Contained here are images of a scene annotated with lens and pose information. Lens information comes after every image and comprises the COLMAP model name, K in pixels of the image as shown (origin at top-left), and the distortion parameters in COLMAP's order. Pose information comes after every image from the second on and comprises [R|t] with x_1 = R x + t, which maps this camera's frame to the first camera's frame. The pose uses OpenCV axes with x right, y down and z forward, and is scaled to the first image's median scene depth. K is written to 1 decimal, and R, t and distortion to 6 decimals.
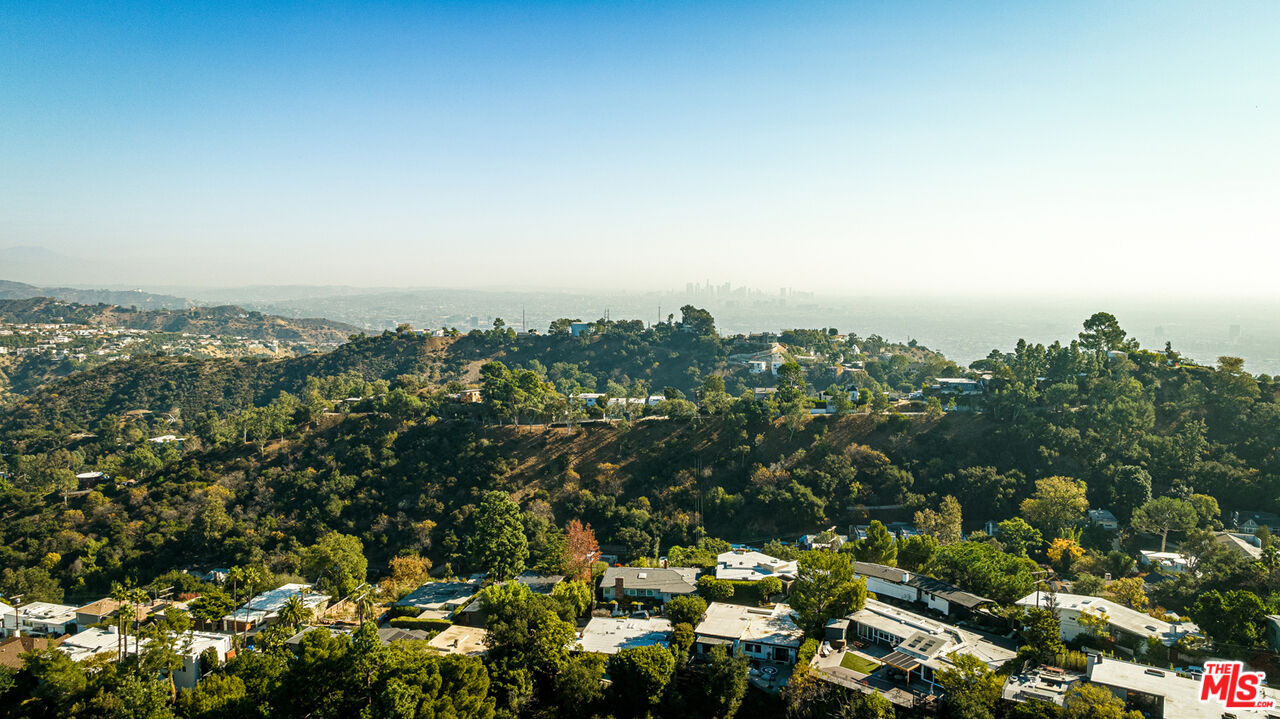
lens RADIAL K [[895.1, 0, 651.0], [0, 895.1, 363.6], [0, 0, 1]] dist [-0.028738, 0.033065]
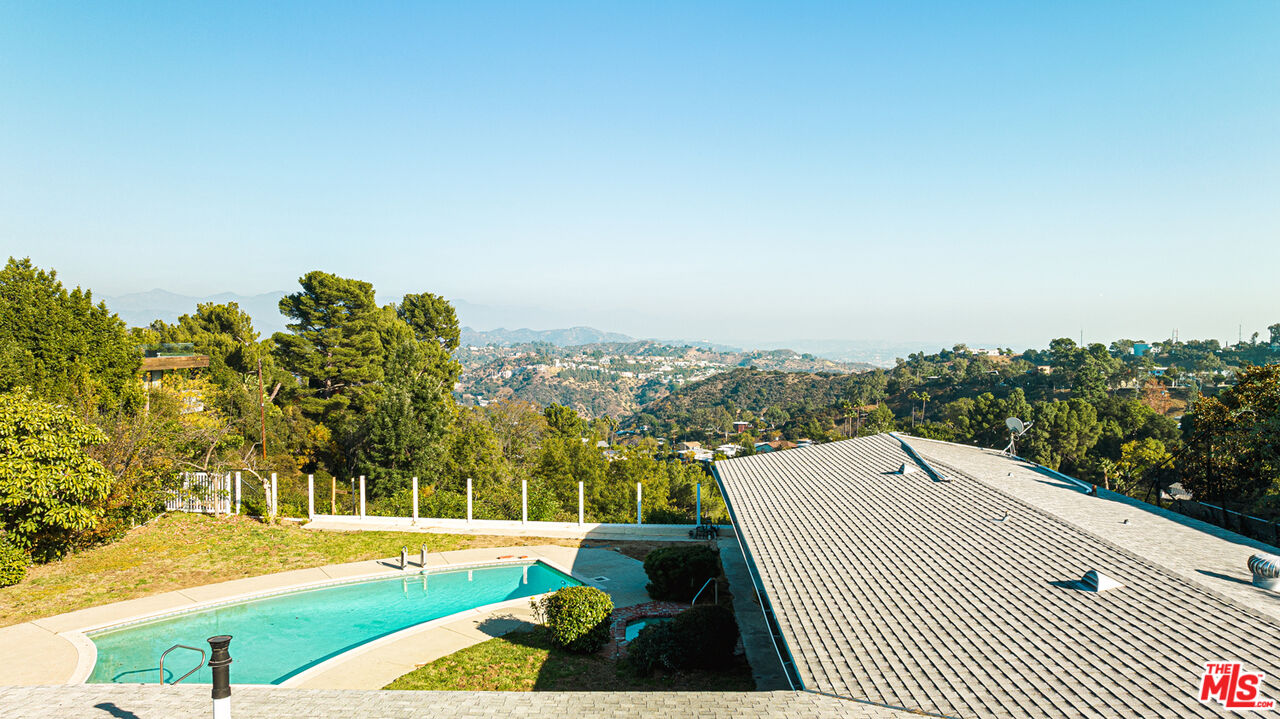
lens RADIAL K [[895.1, 0, 636.4], [0, 895.1, 369.6], [0, 0, 1]] dist [-0.028738, 0.033065]
pose [[0.830138, 0.025154, -0.556990, 0.003431], [-0.057569, 0.997509, -0.040753, 0.050862], [0.554578, 0.065896, 0.829518, -0.116369]]
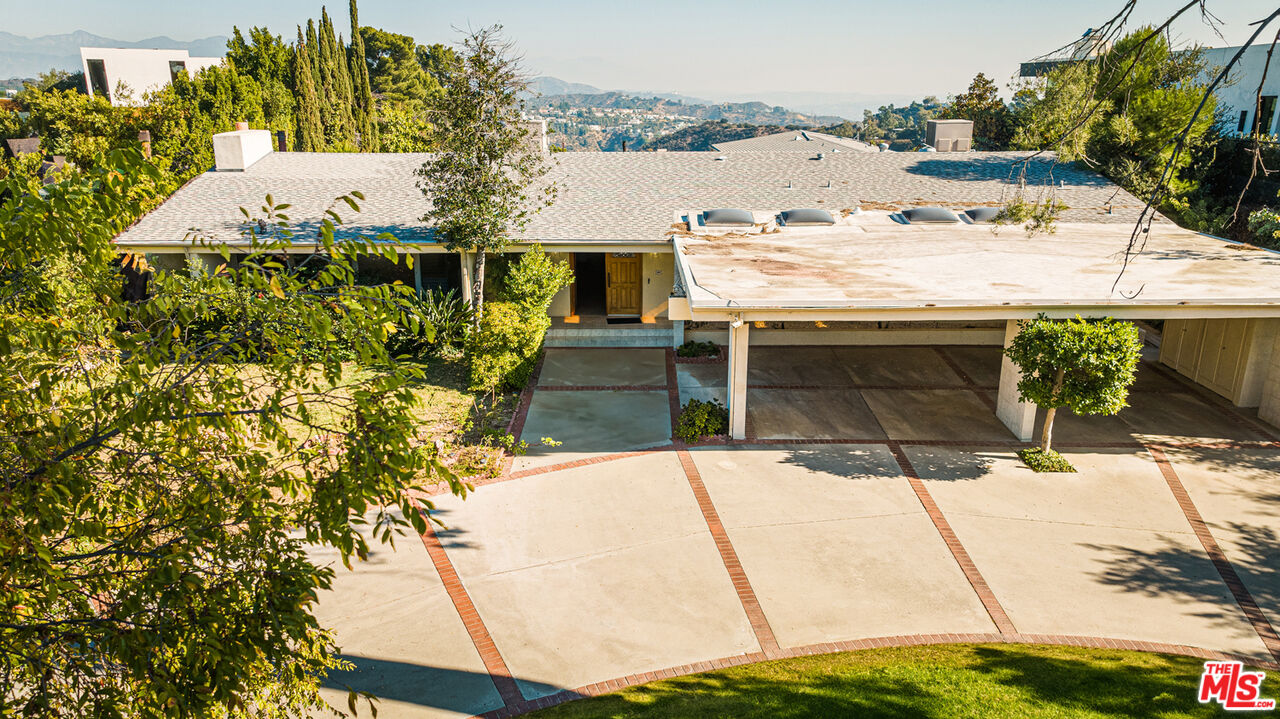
lens RADIAL K [[895.1, 0, 634.5], [0, 895.1, 364.1], [0, 0, 1]] dist [-0.028738, 0.033065]
pose [[0.848679, 0.162986, -0.503170, 0.016802], [-0.057842, 0.974231, 0.218012, 0.054053], [0.525736, -0.155918, 0.836236, -0.143761]]
